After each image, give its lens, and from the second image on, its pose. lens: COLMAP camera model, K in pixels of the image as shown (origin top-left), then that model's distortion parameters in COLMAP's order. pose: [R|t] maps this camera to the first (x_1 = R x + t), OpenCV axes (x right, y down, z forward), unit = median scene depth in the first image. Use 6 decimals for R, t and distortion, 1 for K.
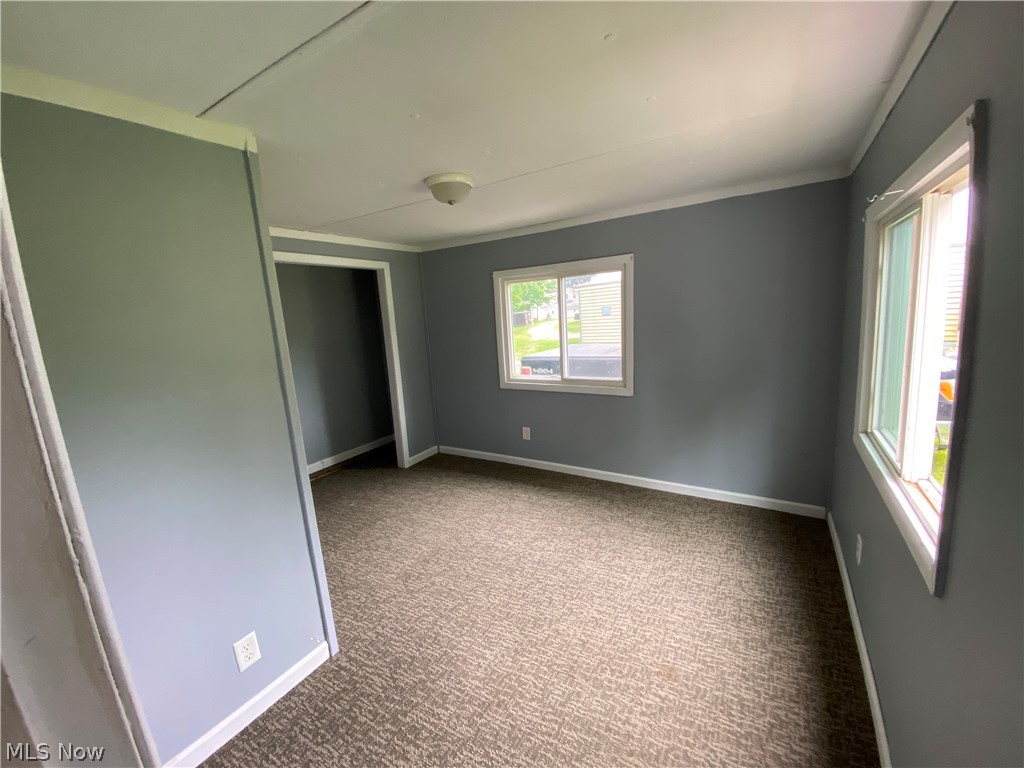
lens RADIAL K [[425.3, 0, 512.0], [0, 425.3, 384.0], [0, 0, 1]] dist [0.016430, -0.018406]
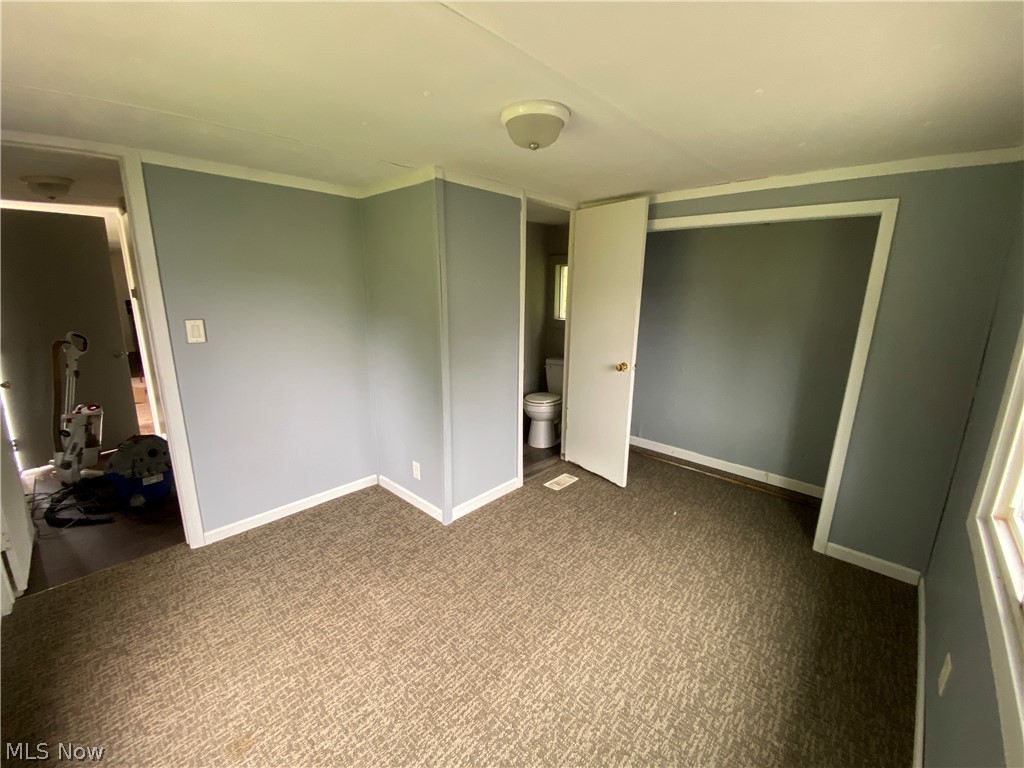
lens RADIAL K [[425.3, 0, 512.0], [0, 425.3, 384.0], [0, 0, 1]] dist [0.016430, -0.018406]
pose [[-0.223486, 0.288932, -0.930899, 0.724756], [-0.167949, 0.929355, 0.328774, -0.317691], [0.960129, 0.229820, -0.159172, 1.313410]]
